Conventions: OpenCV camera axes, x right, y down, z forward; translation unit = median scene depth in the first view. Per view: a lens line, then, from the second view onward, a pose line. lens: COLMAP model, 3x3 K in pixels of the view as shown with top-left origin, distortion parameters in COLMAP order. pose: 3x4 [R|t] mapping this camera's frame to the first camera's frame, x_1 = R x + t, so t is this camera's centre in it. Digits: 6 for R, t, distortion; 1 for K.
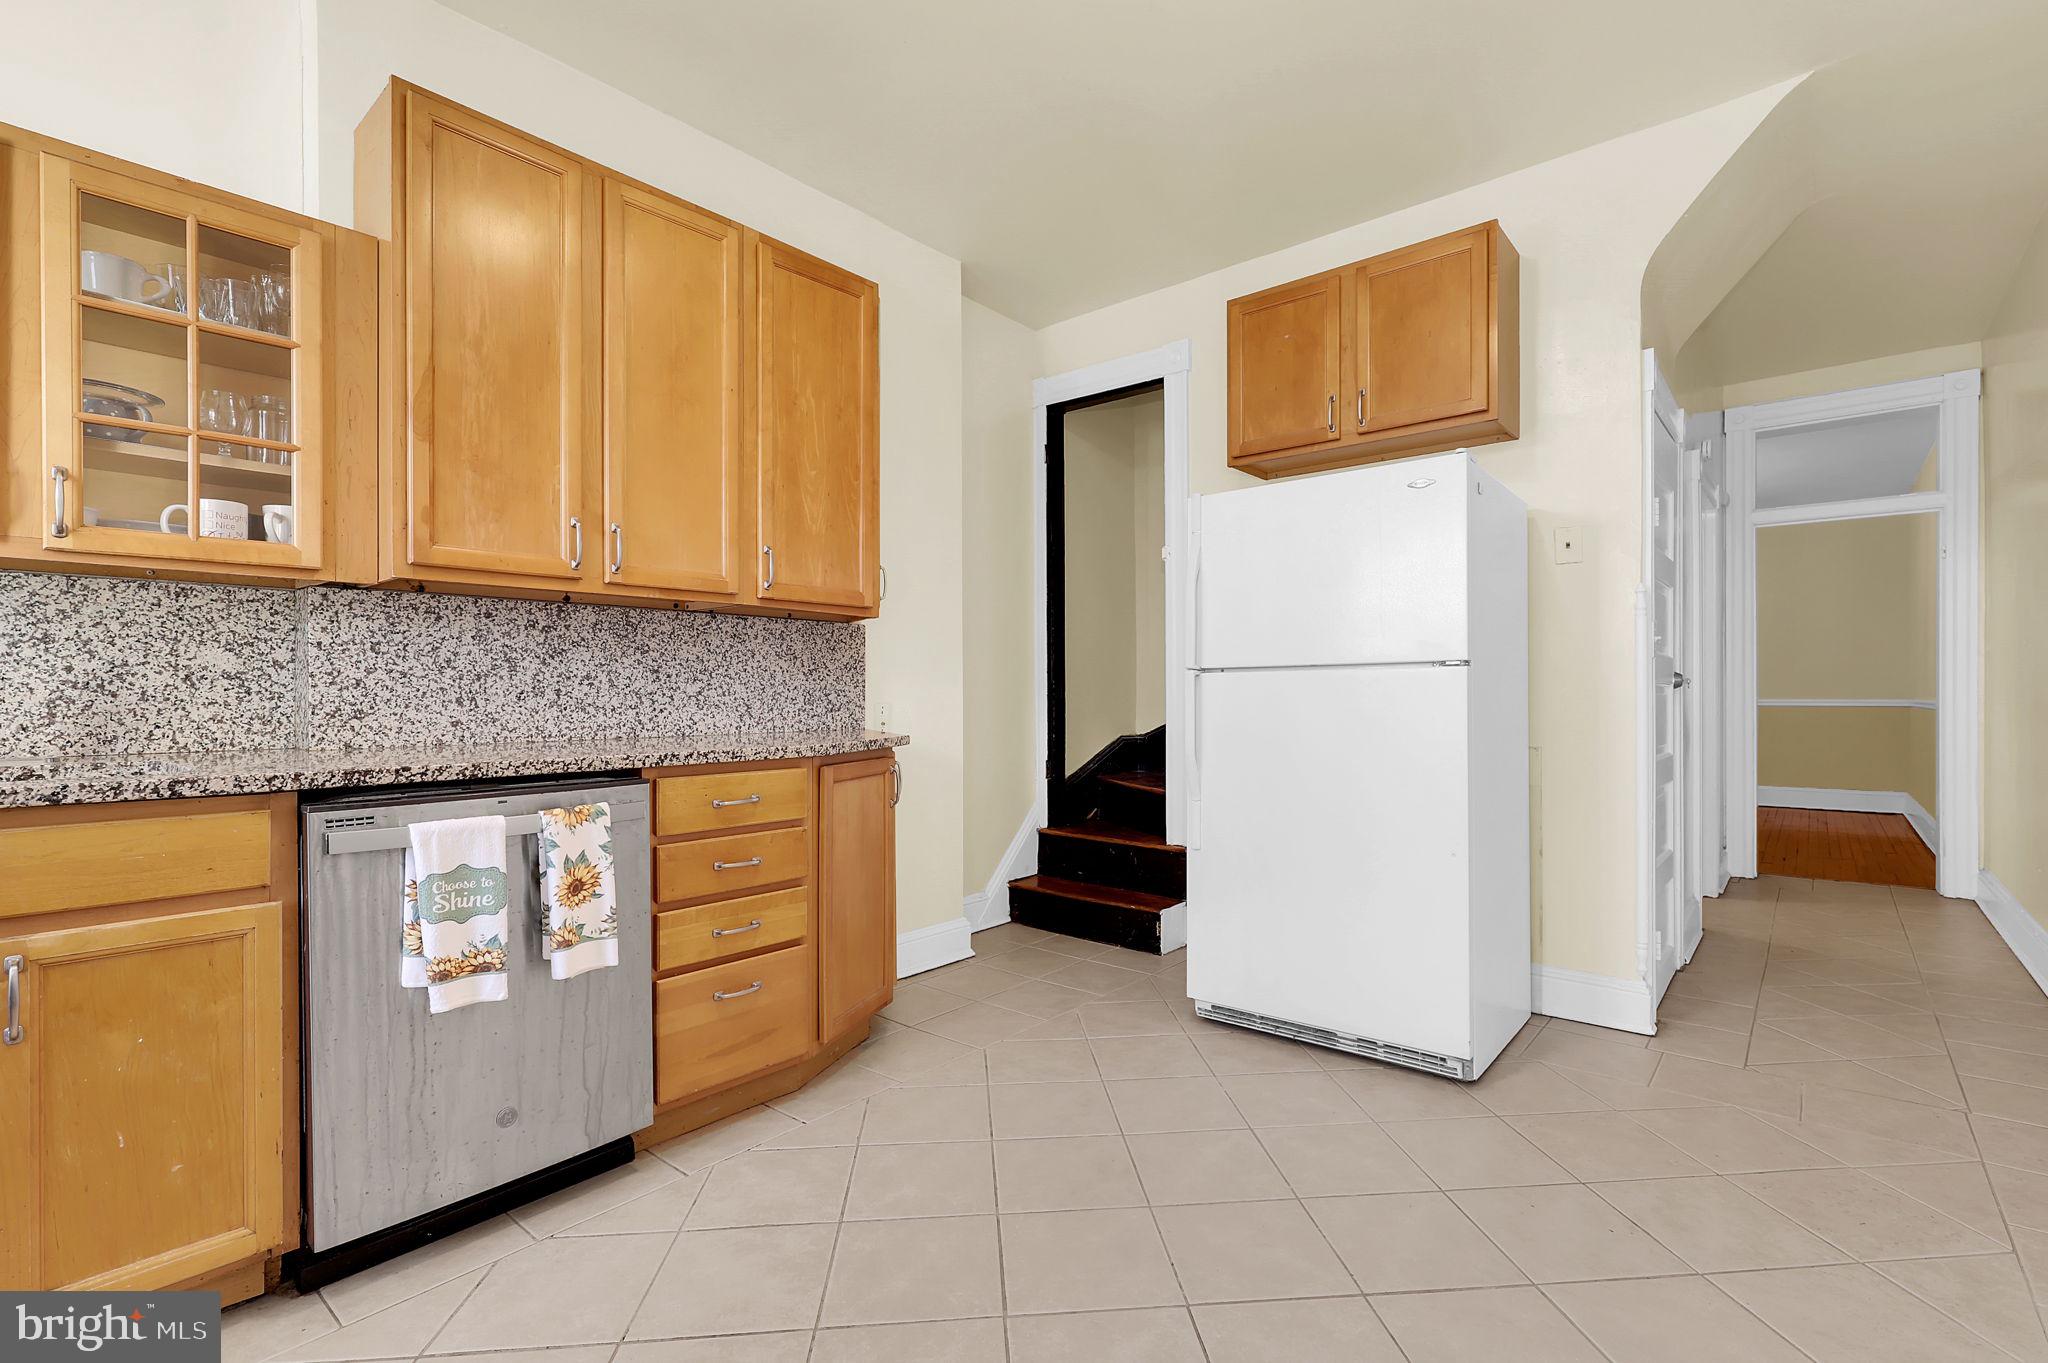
lens RADIAL K [[935.8, 0, 1022.9], [0, 935.8, 693.6], [0, 0, 1]] dist [0.000908, 0.000510]
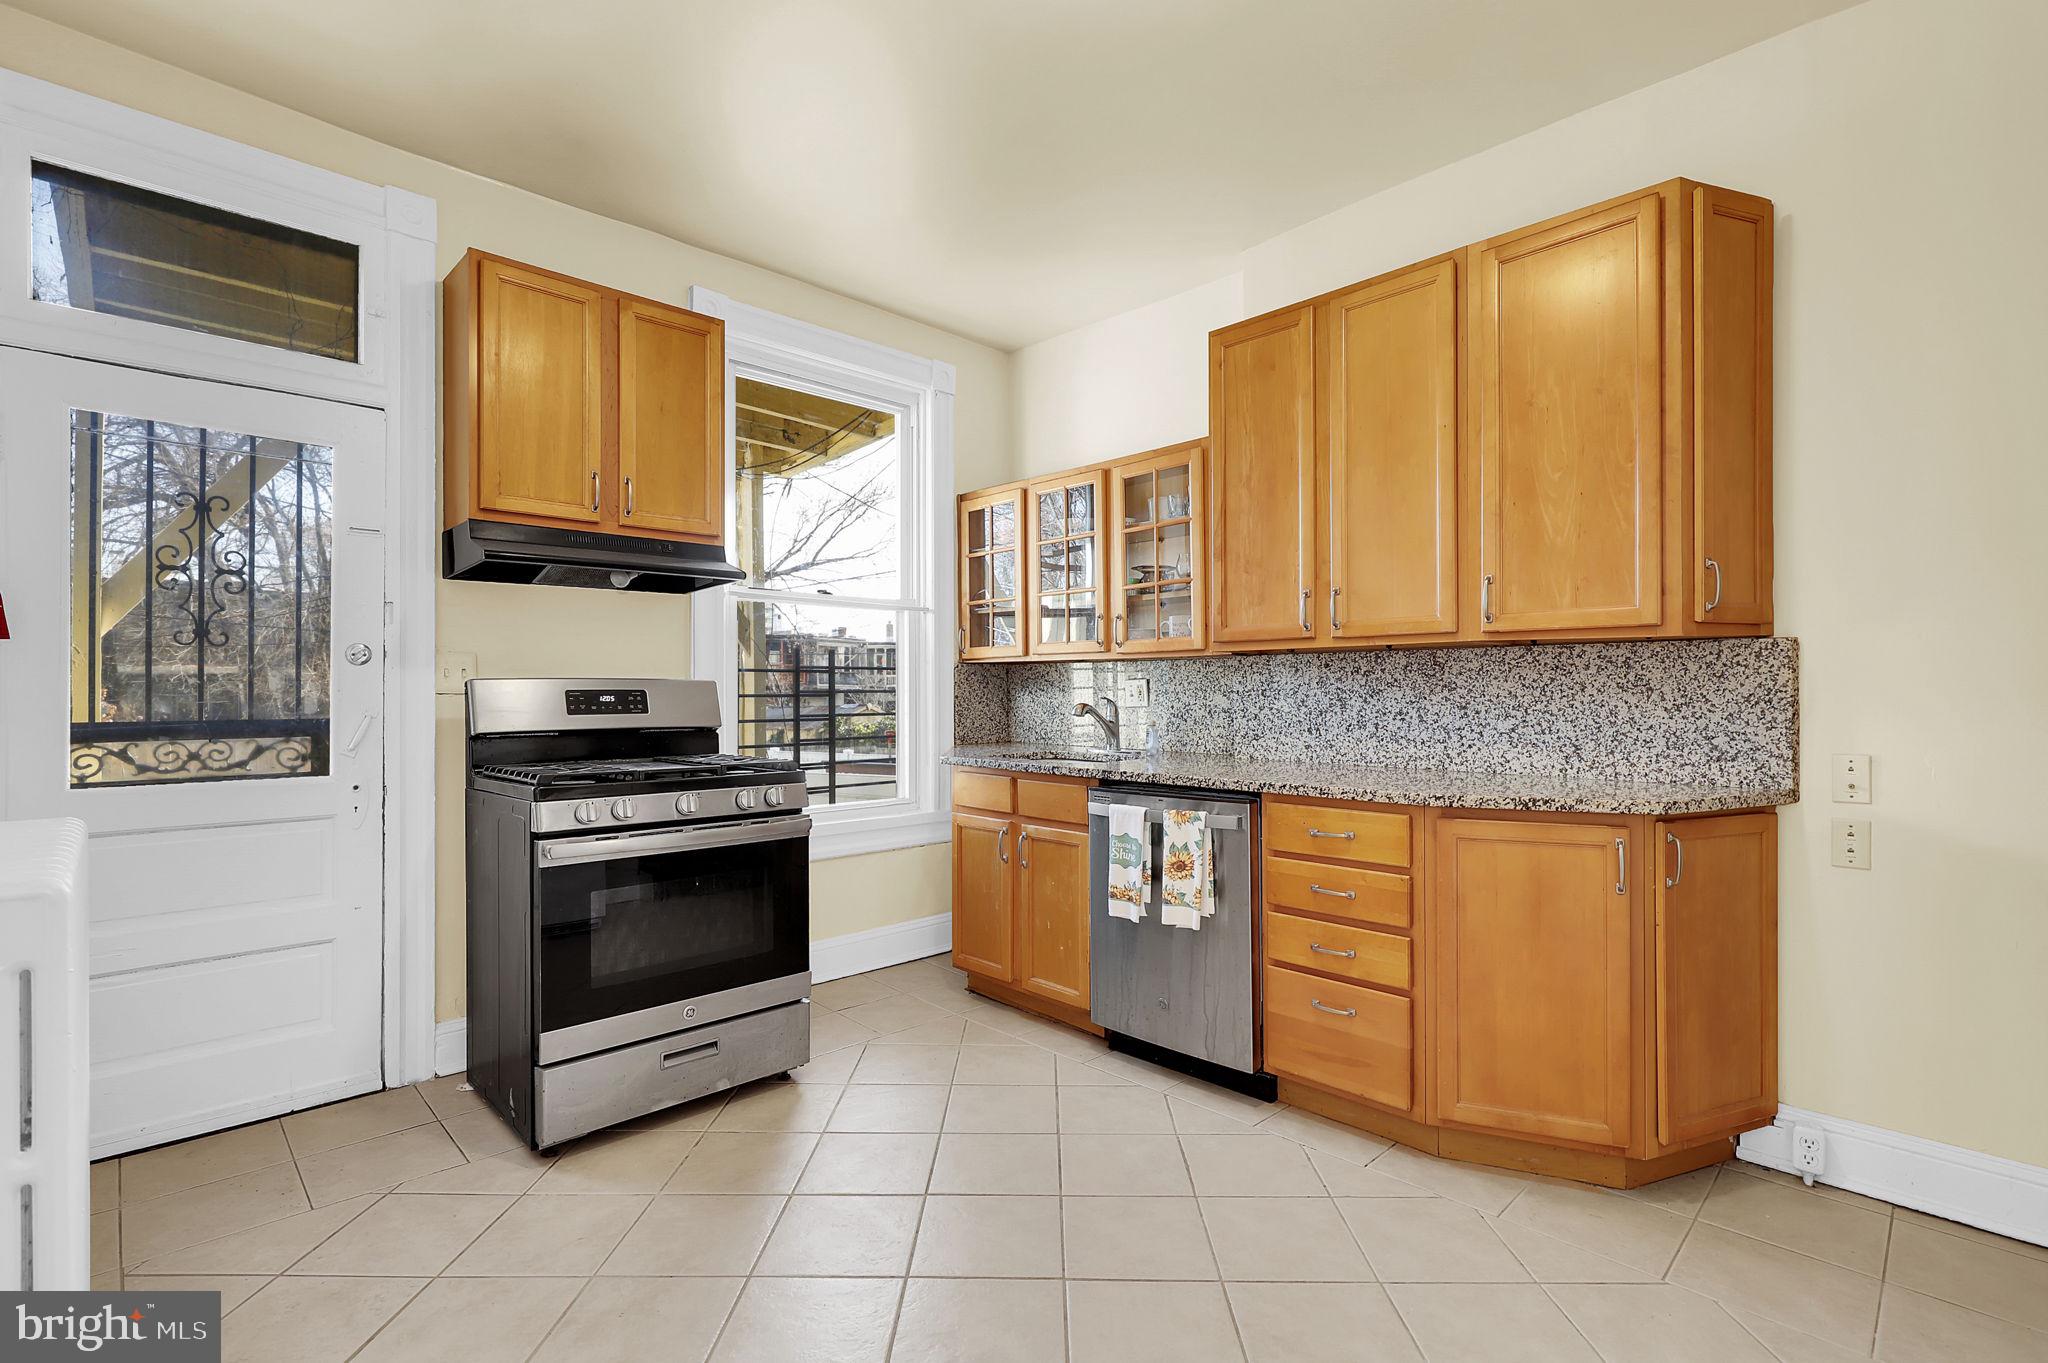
lens RADIAL K [[935.8, 0, 1023.3], [0, 935.8, 685.1], [0, 0, 1]] dist [0.000908, 0.000510]
pose [[-0.091569, -0.003048, -0.995794, 0.757365], [0.004961, 0.999982, -0.003517, -0.052961], [0.995786, -0.005262, -0.091552, 0.686059]]
